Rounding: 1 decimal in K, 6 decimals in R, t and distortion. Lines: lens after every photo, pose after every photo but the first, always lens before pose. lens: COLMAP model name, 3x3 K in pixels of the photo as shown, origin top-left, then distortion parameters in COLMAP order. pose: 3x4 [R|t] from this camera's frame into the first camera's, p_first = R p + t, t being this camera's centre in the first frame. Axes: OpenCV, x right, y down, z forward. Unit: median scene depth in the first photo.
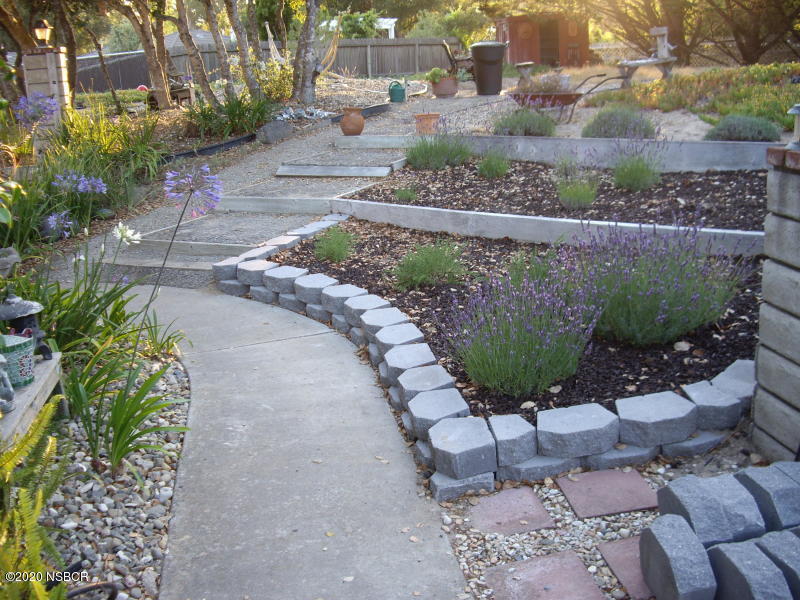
lens RADIAL K [[889.9, 0, 379.3], [0, 889.9, 316.3], [0, 0, 1]] dist [-0.187936, 0.161498]
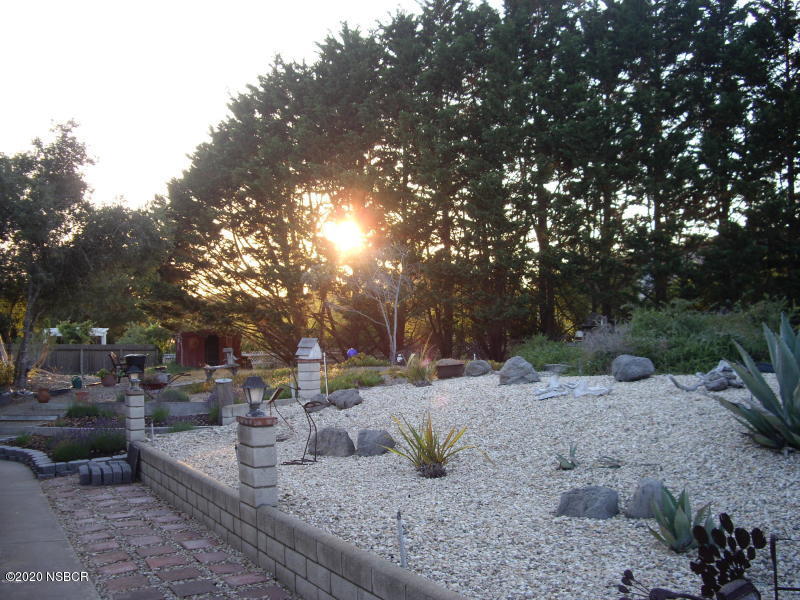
lens RADIAL K [[889.9, 0, 379.3], [0, 889.9, 316.3], [0, 0, 1]] dist [-0.187936, 0.161498]
pose [[0.956771, 0.039260, 0.288181, 0.137232], [0.058093, 0.945084, -0.321624, 0.305377], [-0.284982, 0.324461, 0.901948, -1.110018]]
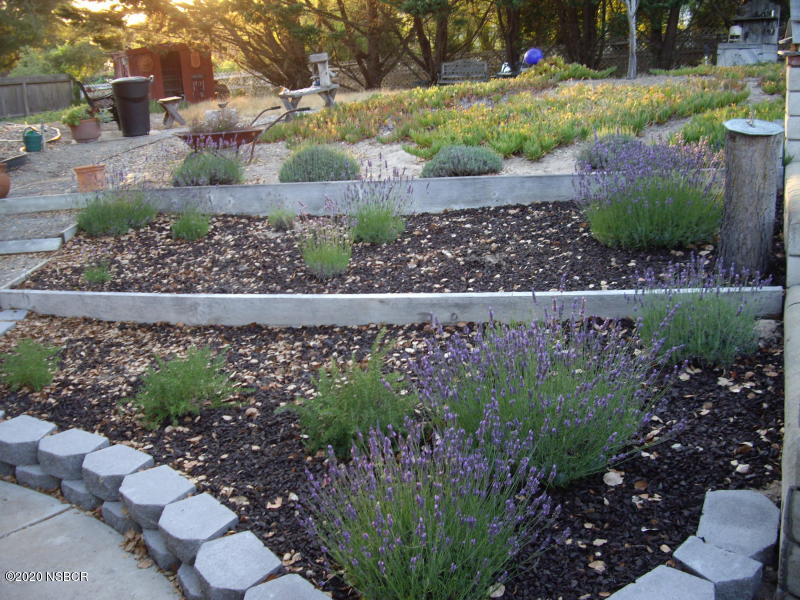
lens RADIAL K [[889.9, 0, 379.3], [0, 889.9, 316.3], [0, 0, 1]] dist [-0.187936, 0.161498]
pose [[0.906879, -0.119517, 0.404087, -0.052047], [0.133283, 0.991060, -0.005997, -0.055544], [-0.399757, 0.059297, 0.914701, 0.175069]]
